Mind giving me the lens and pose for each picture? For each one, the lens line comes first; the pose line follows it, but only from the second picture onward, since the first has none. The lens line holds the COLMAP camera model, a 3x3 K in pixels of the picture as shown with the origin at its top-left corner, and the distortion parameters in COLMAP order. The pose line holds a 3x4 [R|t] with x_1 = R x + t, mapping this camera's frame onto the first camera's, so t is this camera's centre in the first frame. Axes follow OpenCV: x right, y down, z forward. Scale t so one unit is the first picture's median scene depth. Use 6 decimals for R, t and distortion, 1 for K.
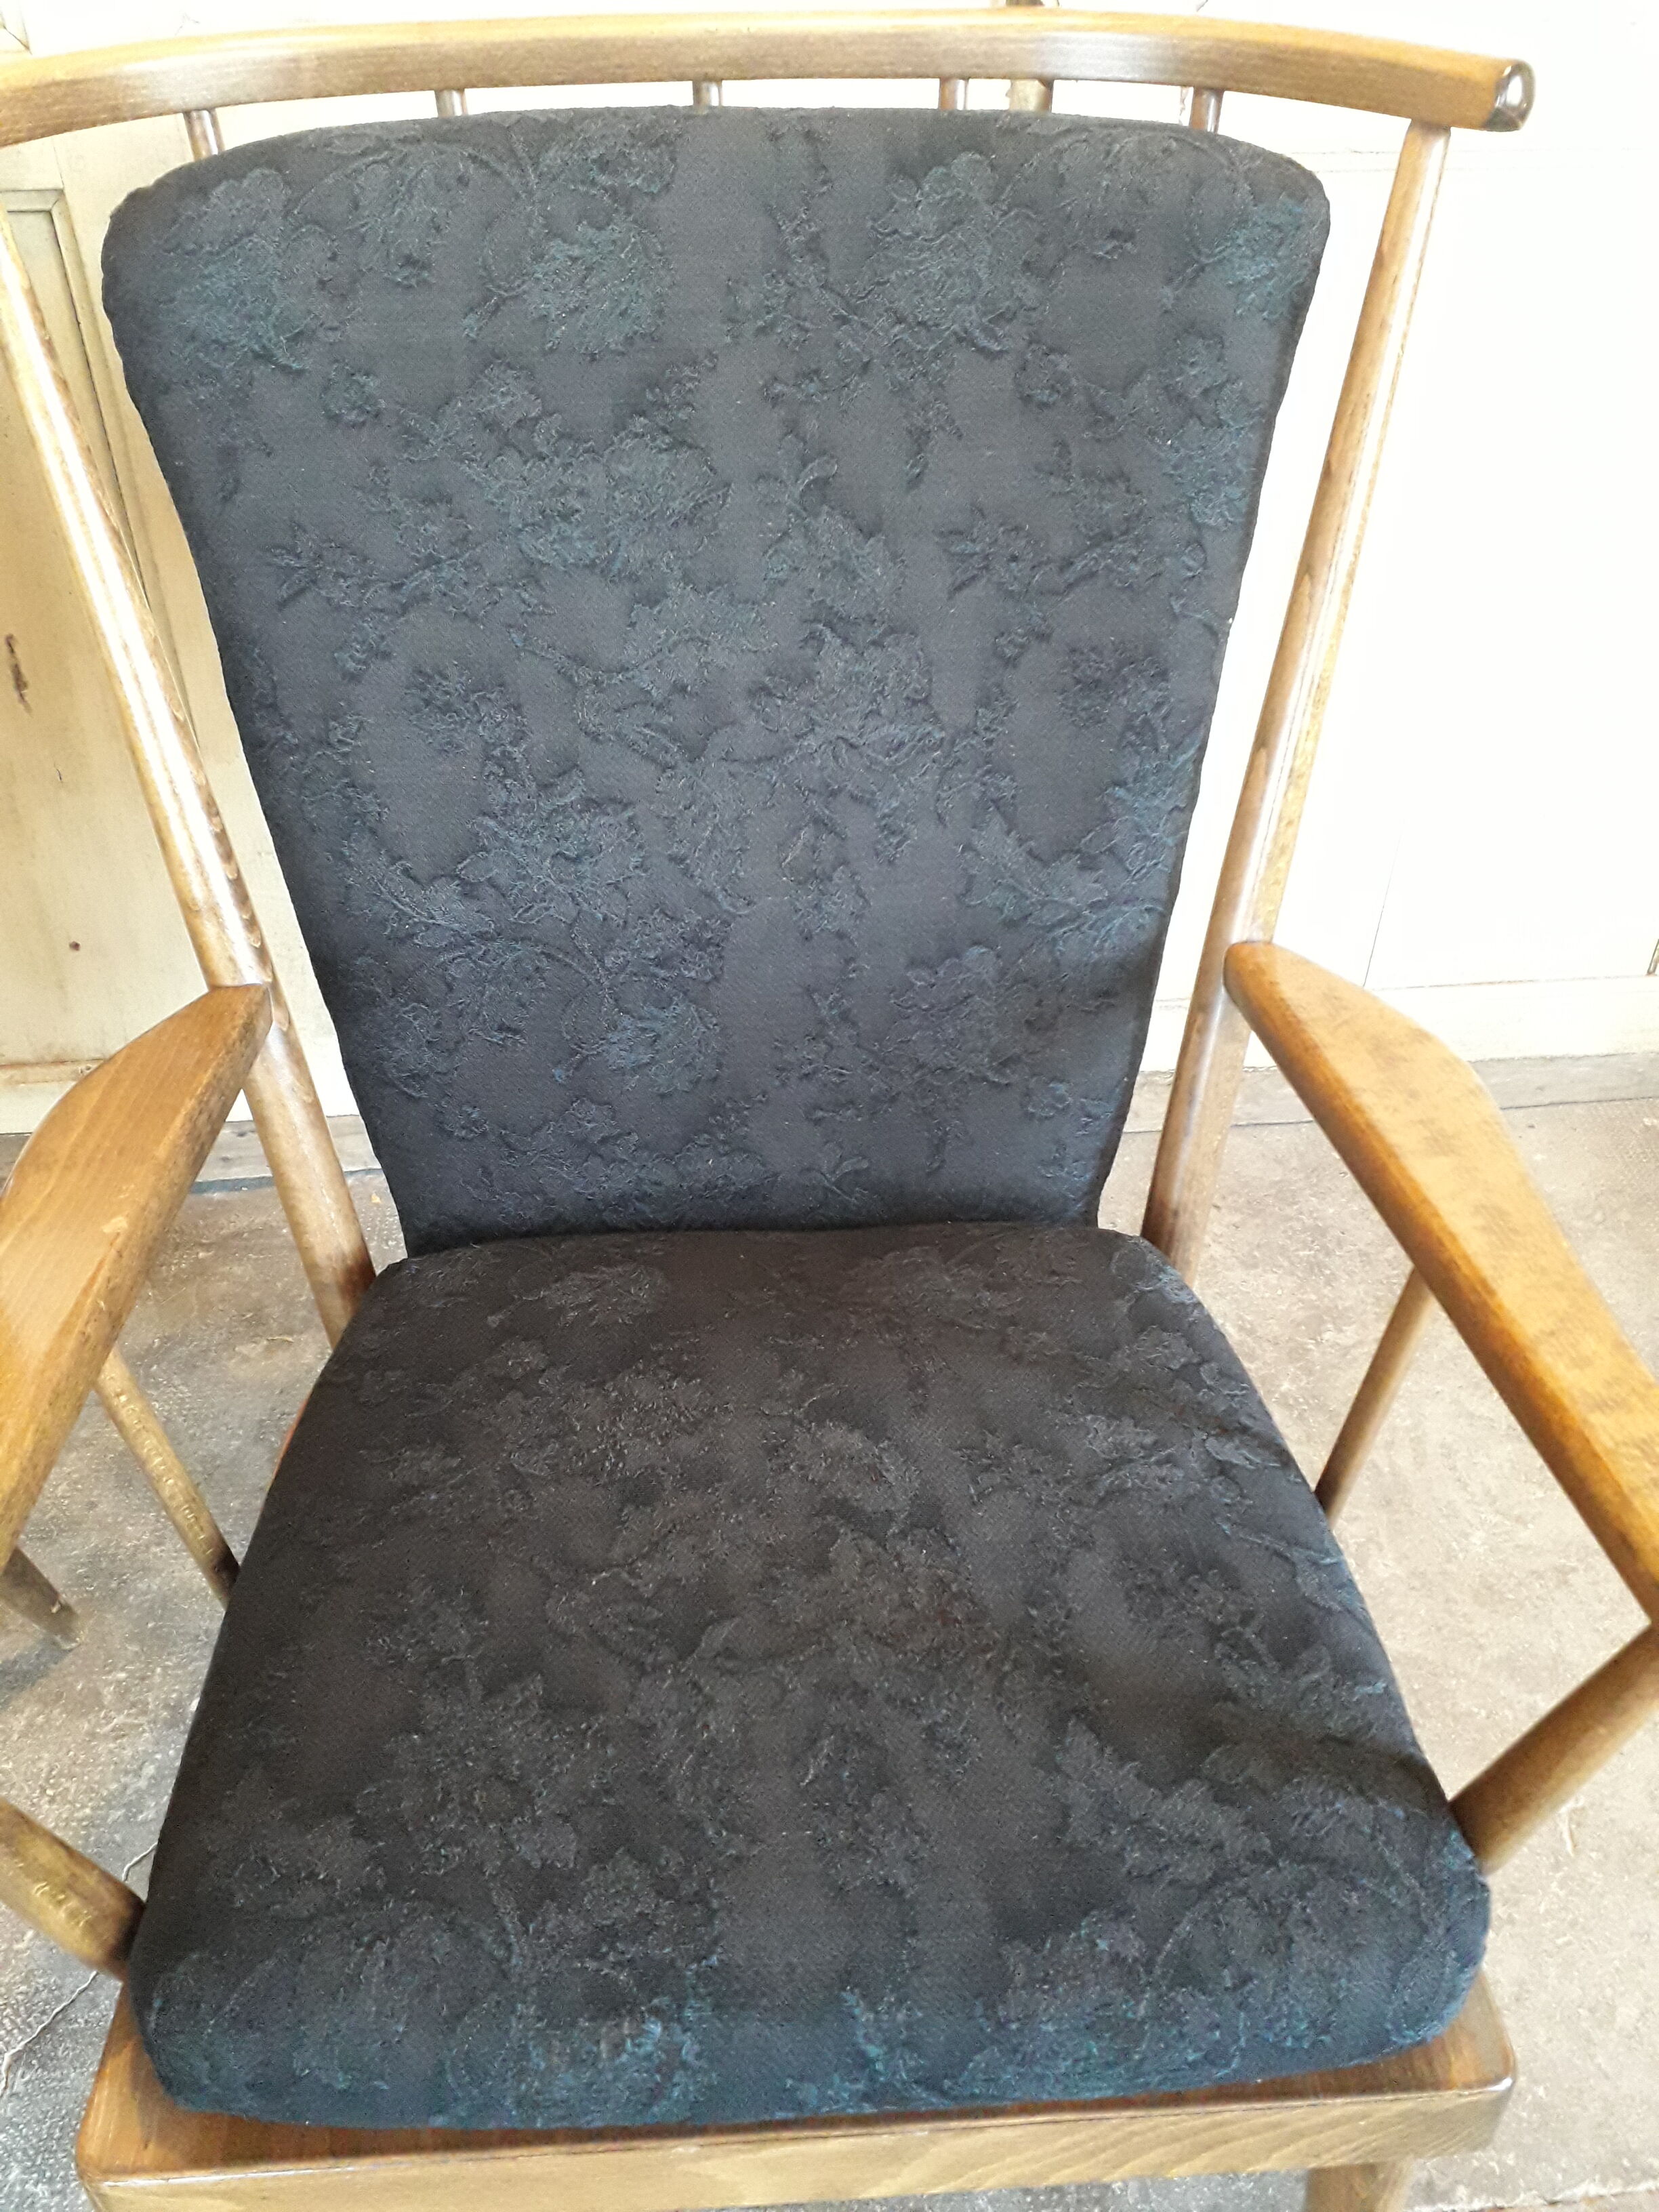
lens RADIAL K [[1769.7, 0, 828.0], [0, 1769.7, 1118.6], [0, 0, 1]] dist [0.039349, -0.051668]
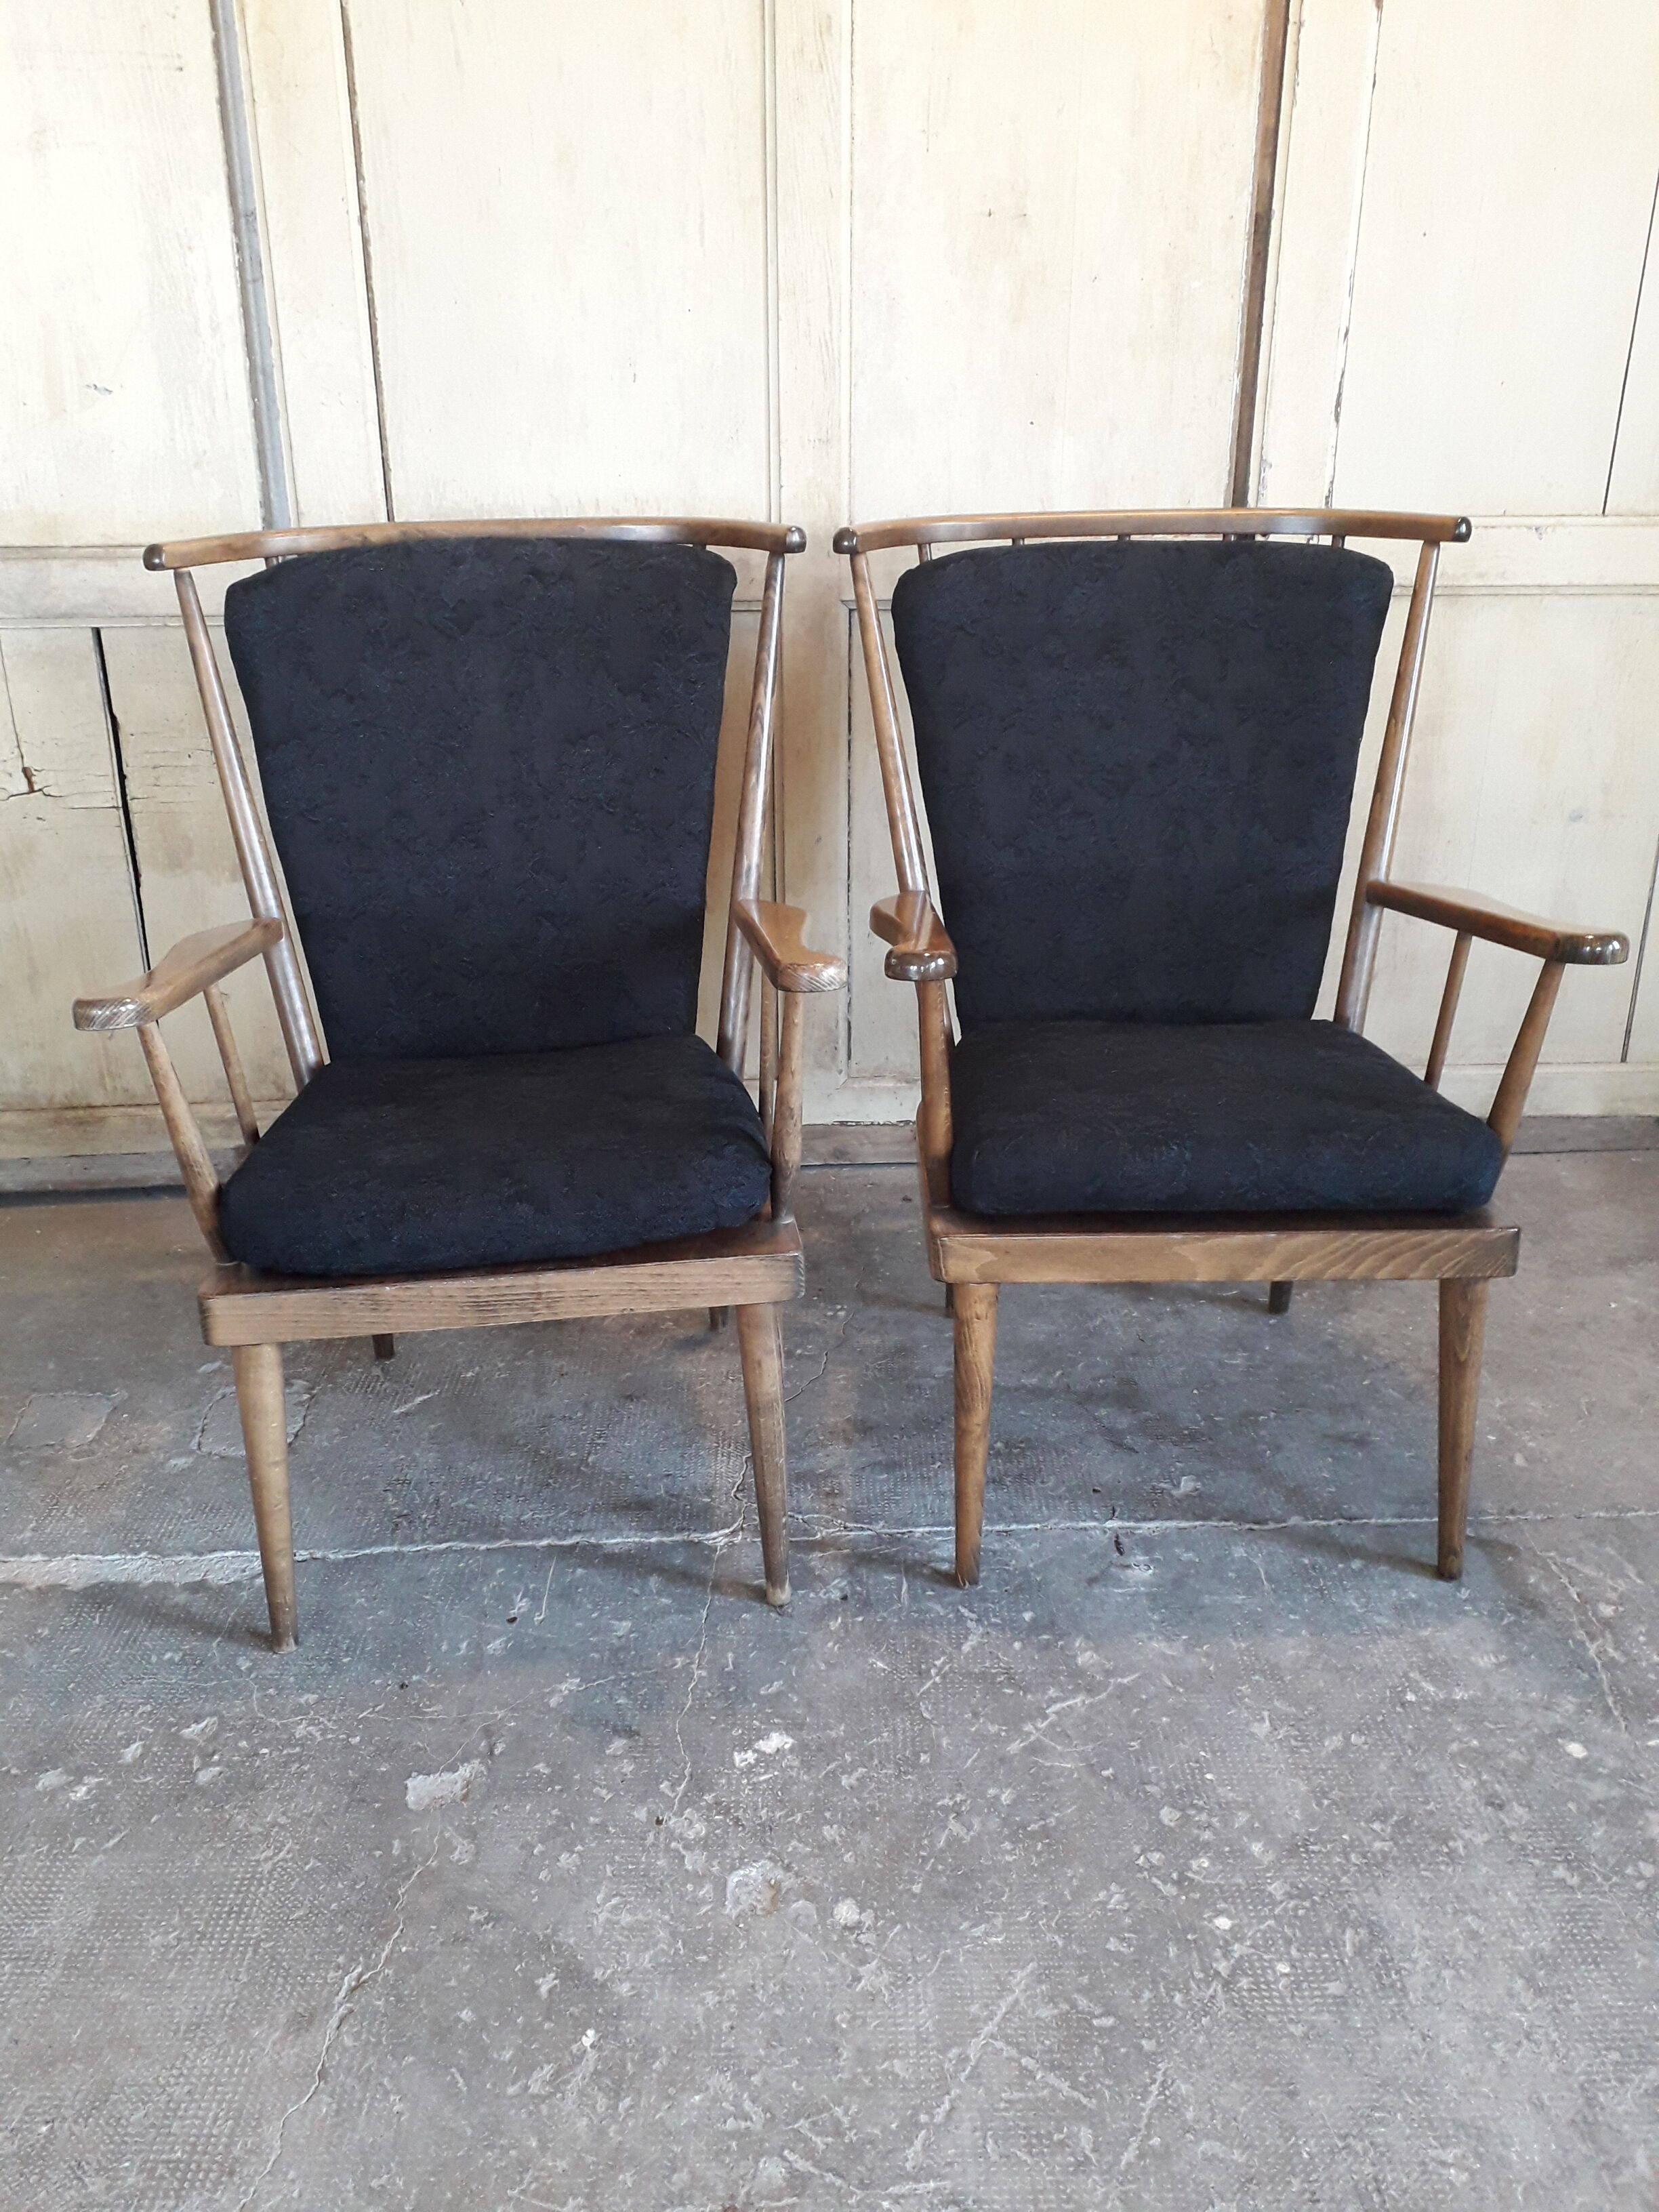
lens RADIAL K [[1769.7, 0, 824.6], [0, 1769.7, 1099.0], [0, 0, 1]] dist [0.039349, -0.051668]
pose [[0.998375, 0.014180, -0.055196, -0.328603], [-0.029938, 0.954638, -0.296260, 0.859687], [0.048491, 0.297431, 0.953511, -1.076779]]
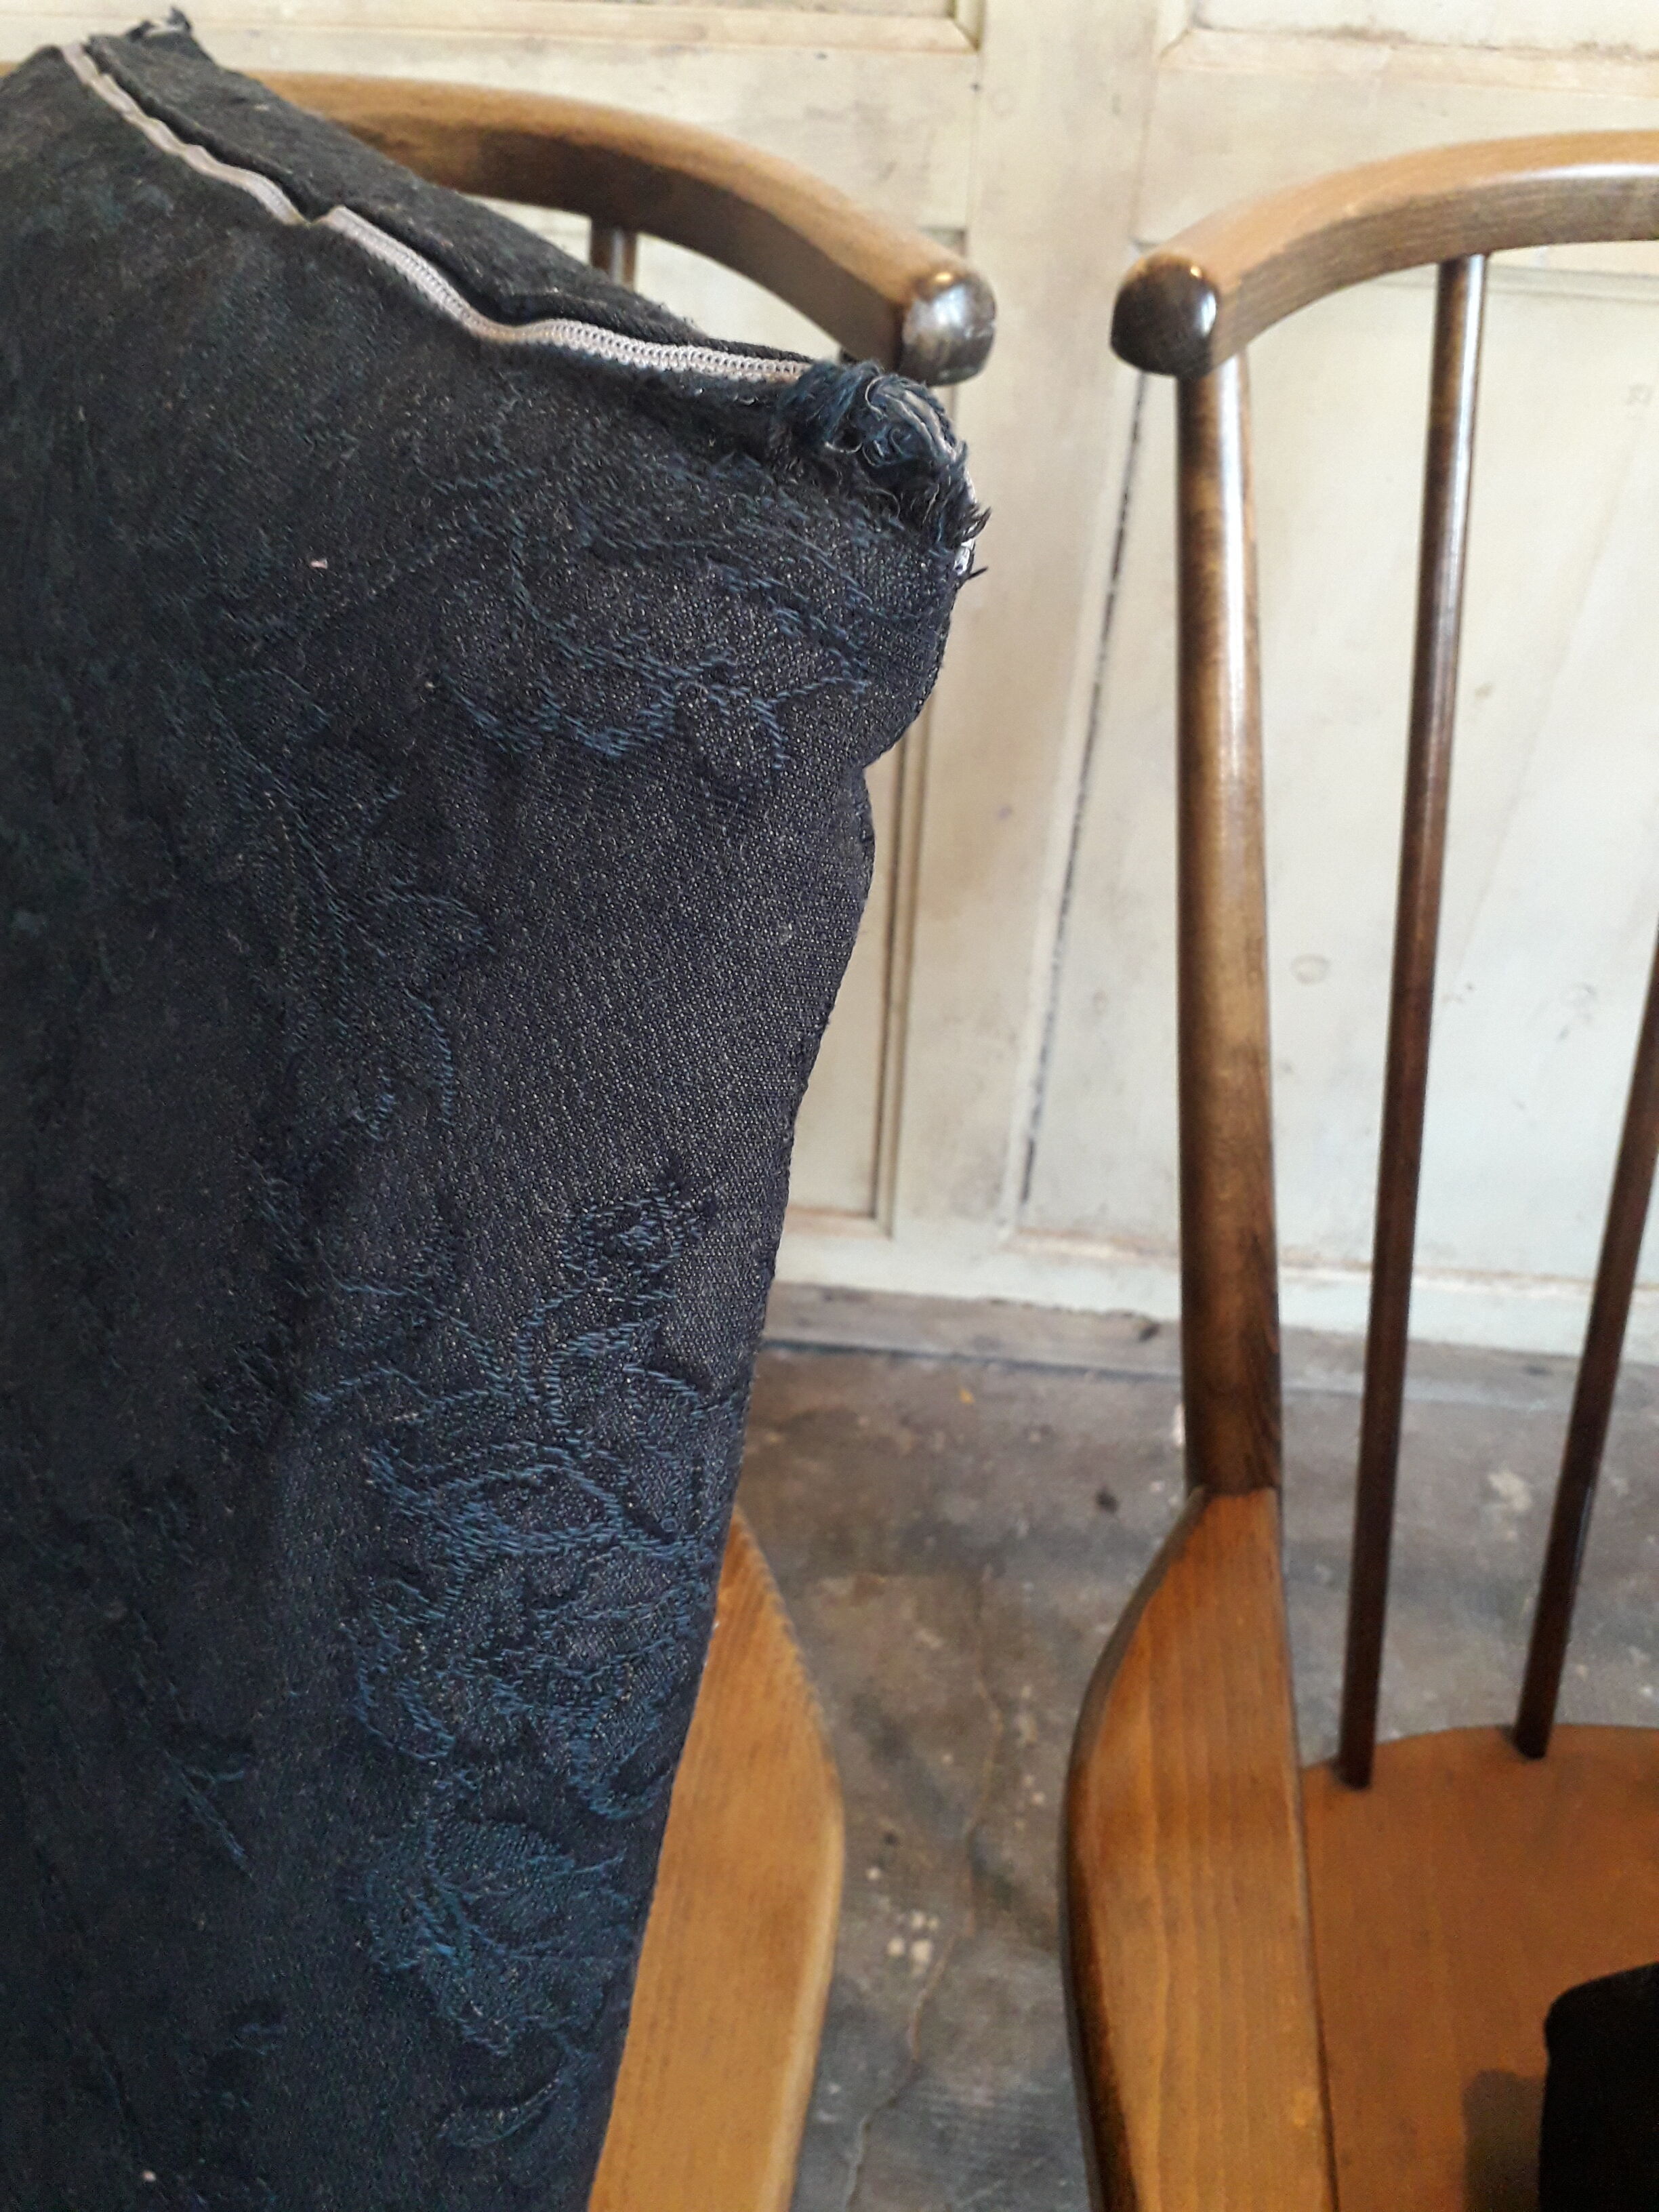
lens RADIAL K [[1769.7, 0, 837.3], [0, 1769.7, 1088.1], [0, 0, 1]] dist [0.039349, -0.051668]
pose [[0.980271, 0.147292, -0.131809, -0.425650], [-0.144210, 0.989007, 0.032679, -0.223014], [0.135174, -0.013026, 0.990736, 0.294206]]
